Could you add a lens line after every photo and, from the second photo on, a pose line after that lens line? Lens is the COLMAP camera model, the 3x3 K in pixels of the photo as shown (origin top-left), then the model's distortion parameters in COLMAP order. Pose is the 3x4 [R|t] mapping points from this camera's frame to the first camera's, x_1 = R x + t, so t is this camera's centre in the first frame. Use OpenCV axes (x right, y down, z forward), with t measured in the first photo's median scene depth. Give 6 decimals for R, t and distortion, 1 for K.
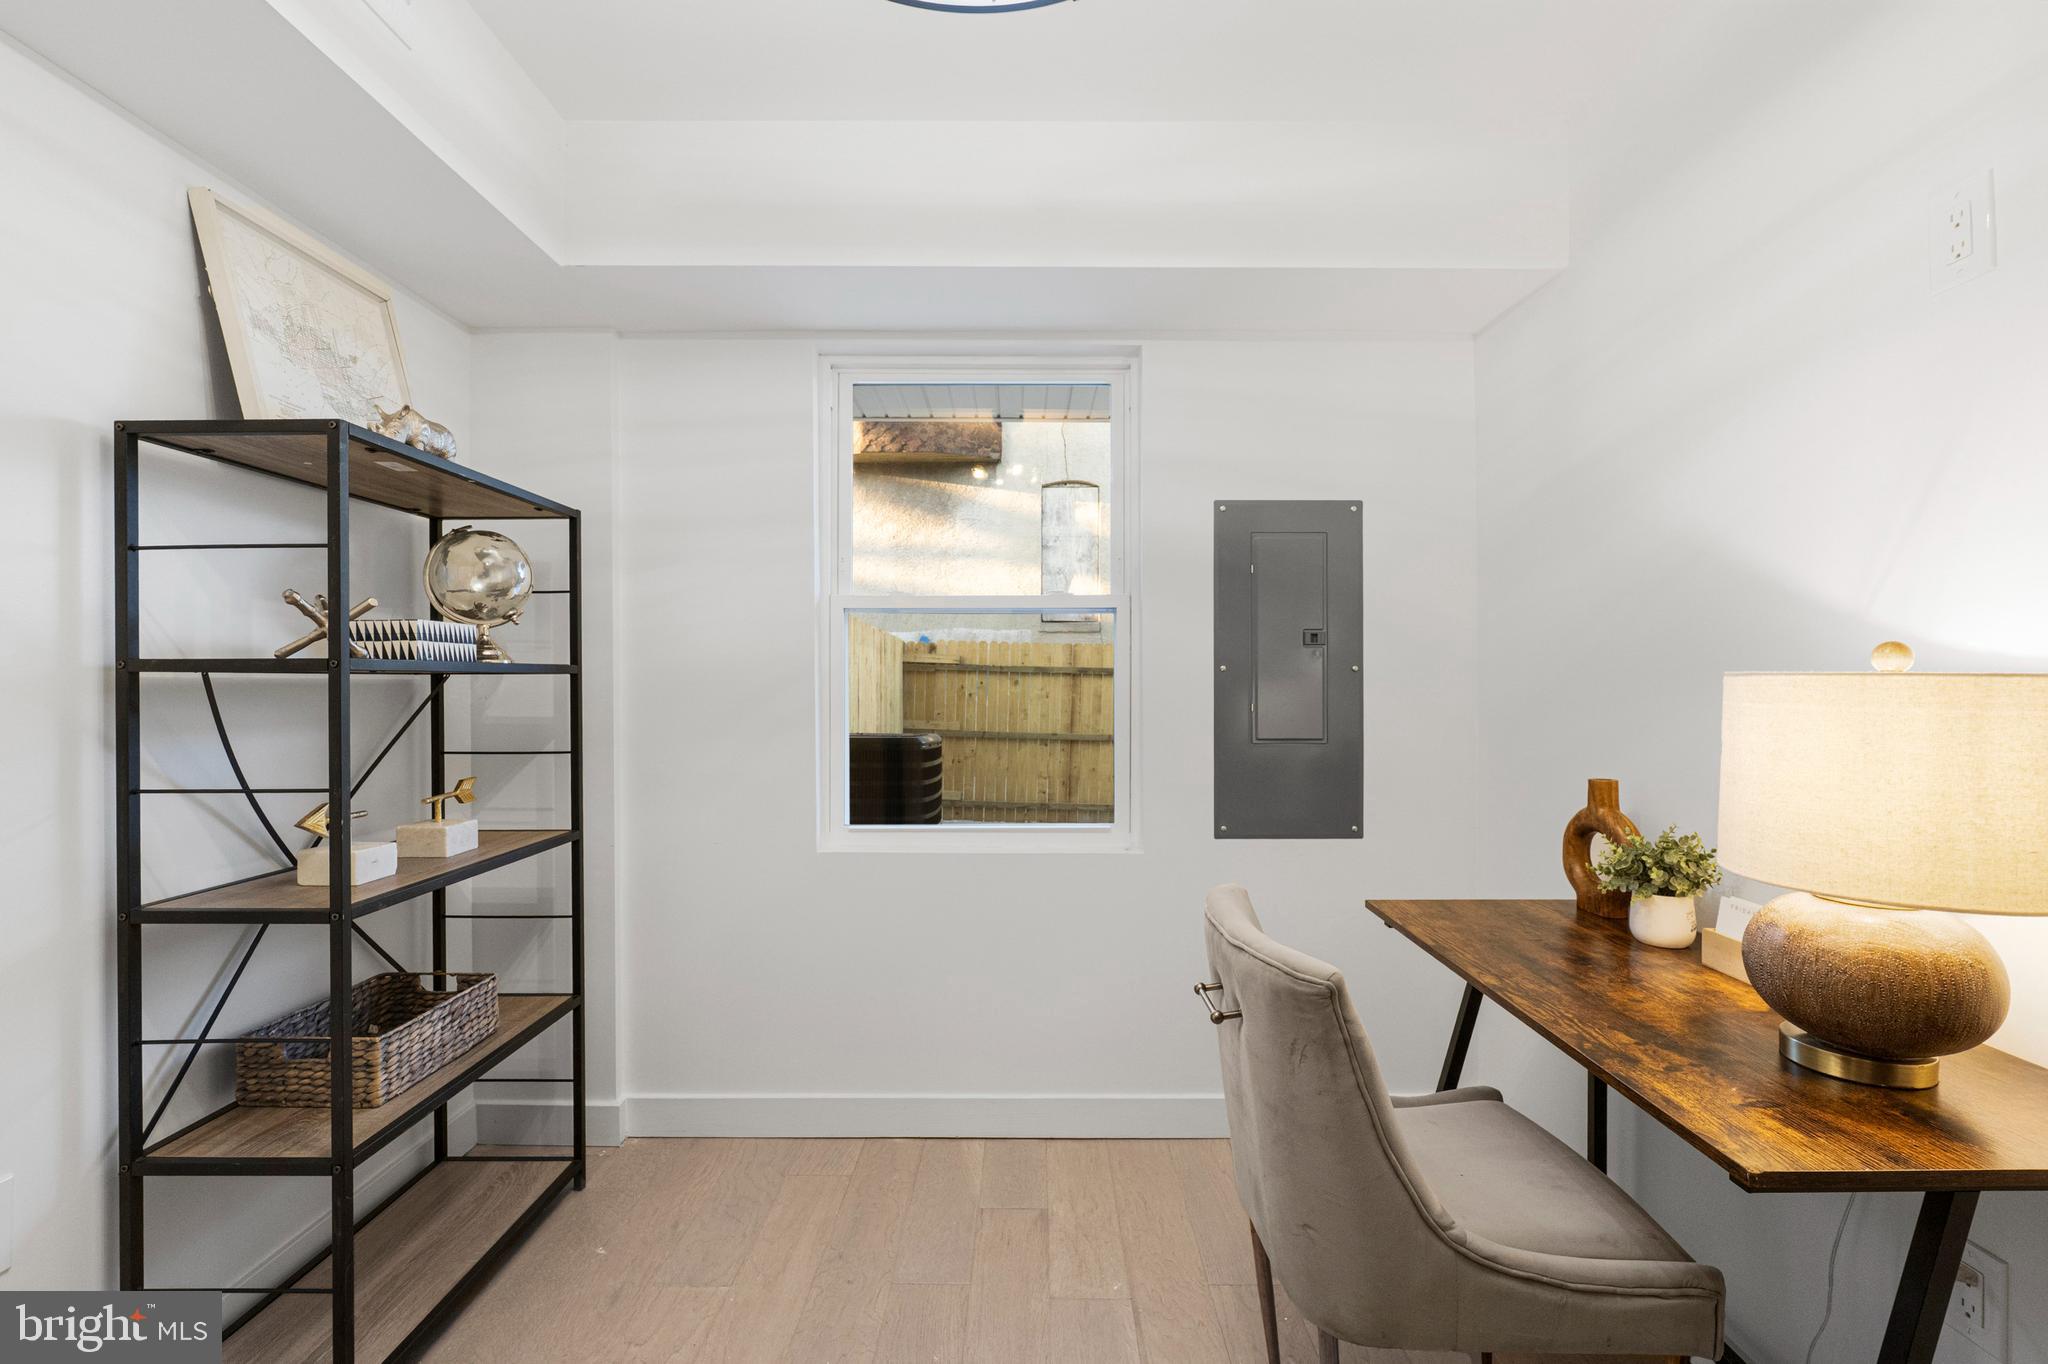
lens RADIAL K [[916.3, 0, 1024.0], [0, 916.3, 682.0], [0, 0, 1]] dist [-0.000005, 0.000345]
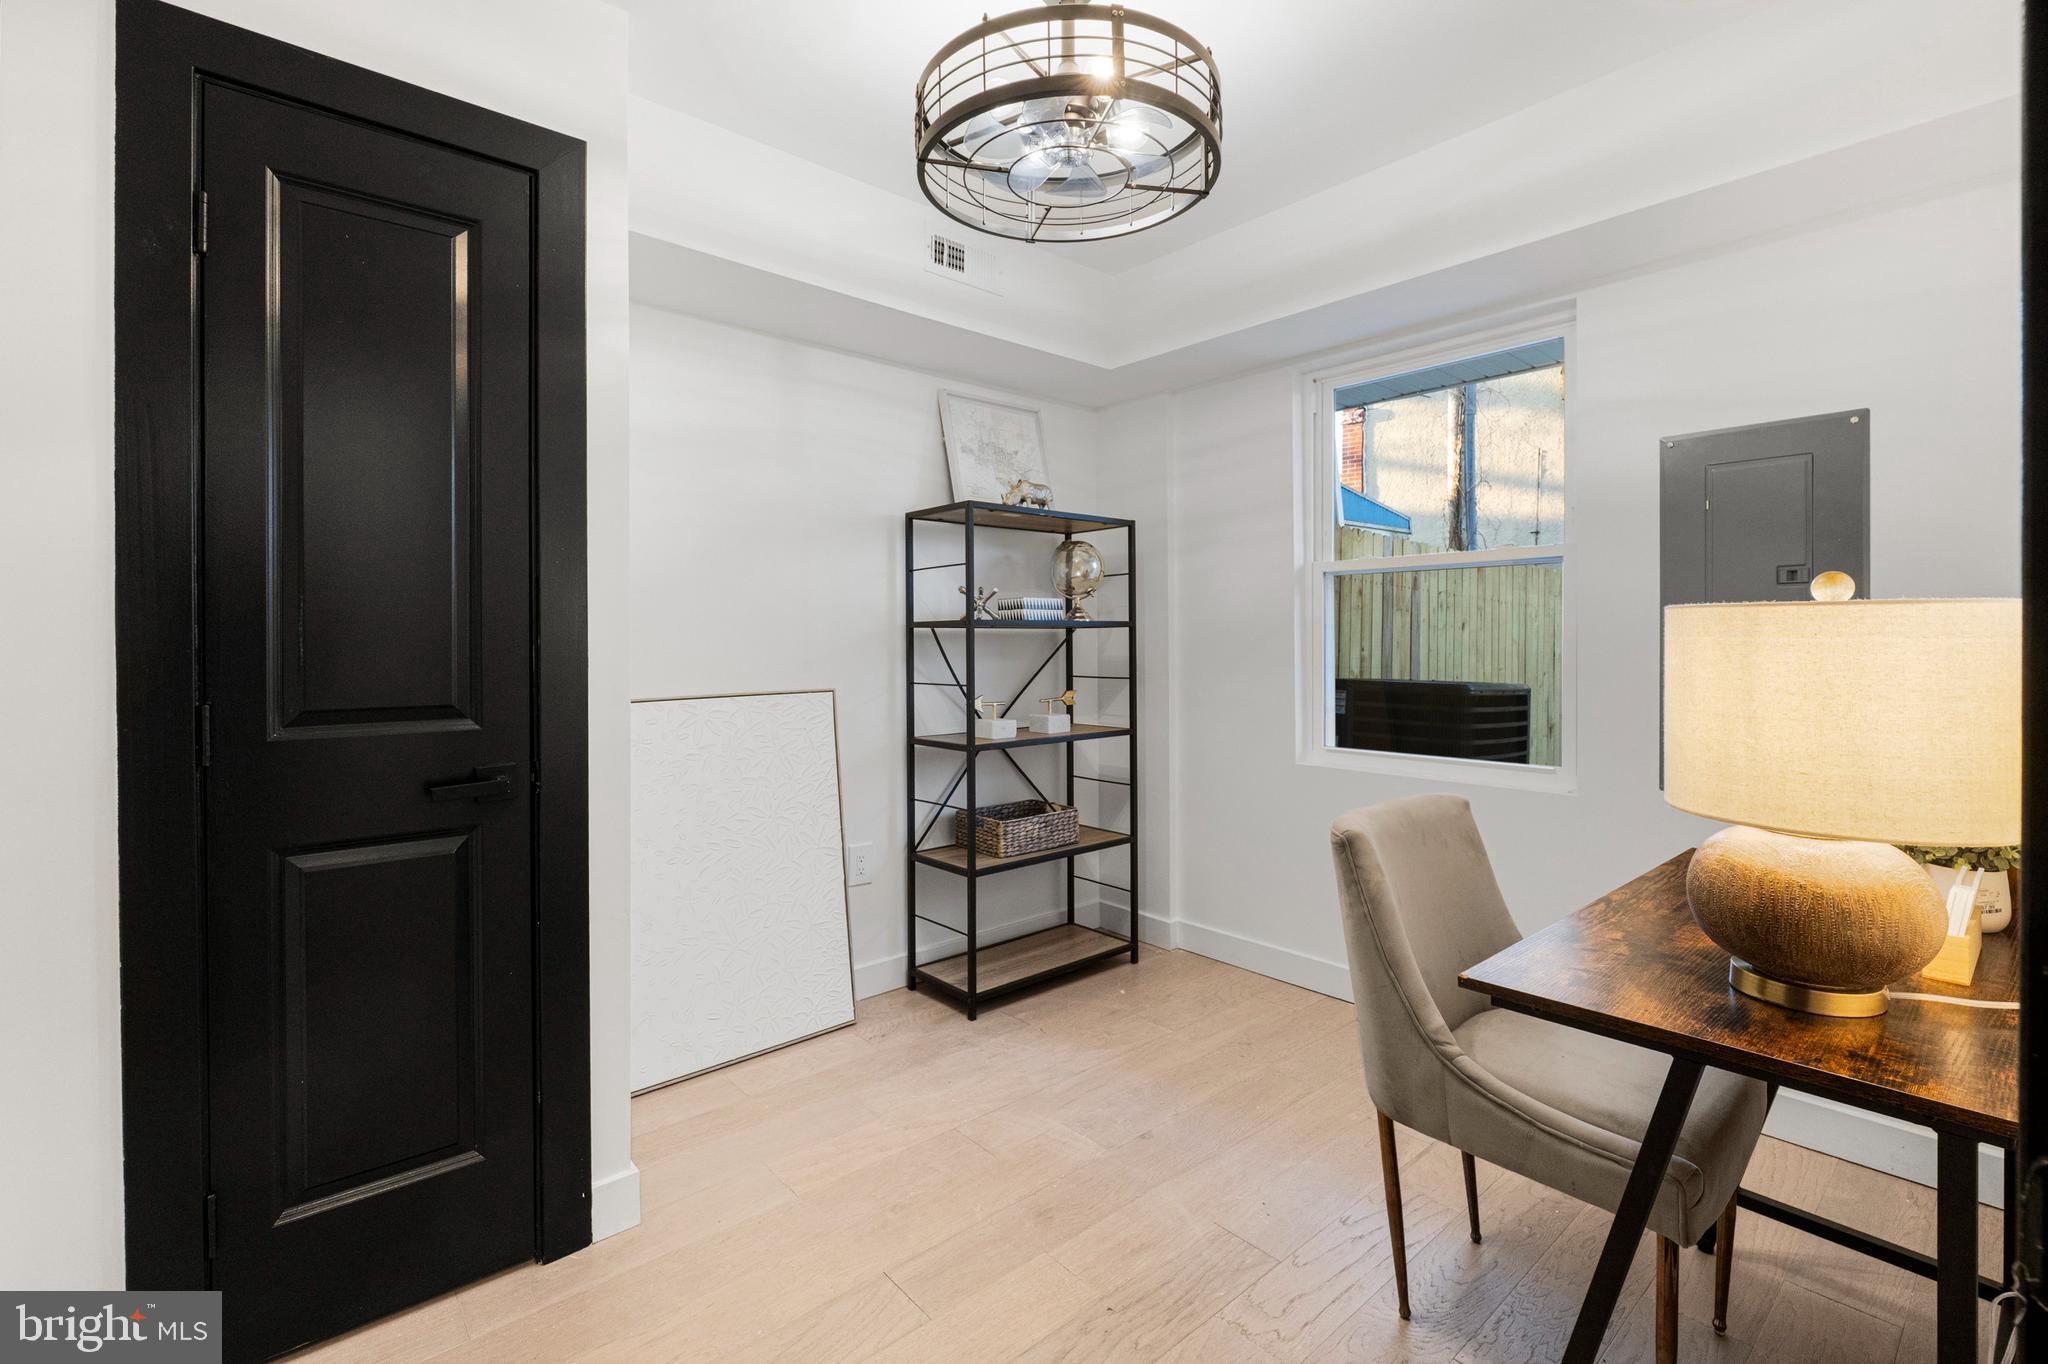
lens RADIAL K [[922.3, 0, 1019.5], [0, 922.3, 641.2], [0, 0, 1]] dist [-0.001093, 0.000087]
pose [[0.656290, -0.001590, -0.754507, 0.562437], [0.003396, 0.999994, 0.000847, 0.013055], [0.754501, -0.003118, 0.656291, -0.158479]]
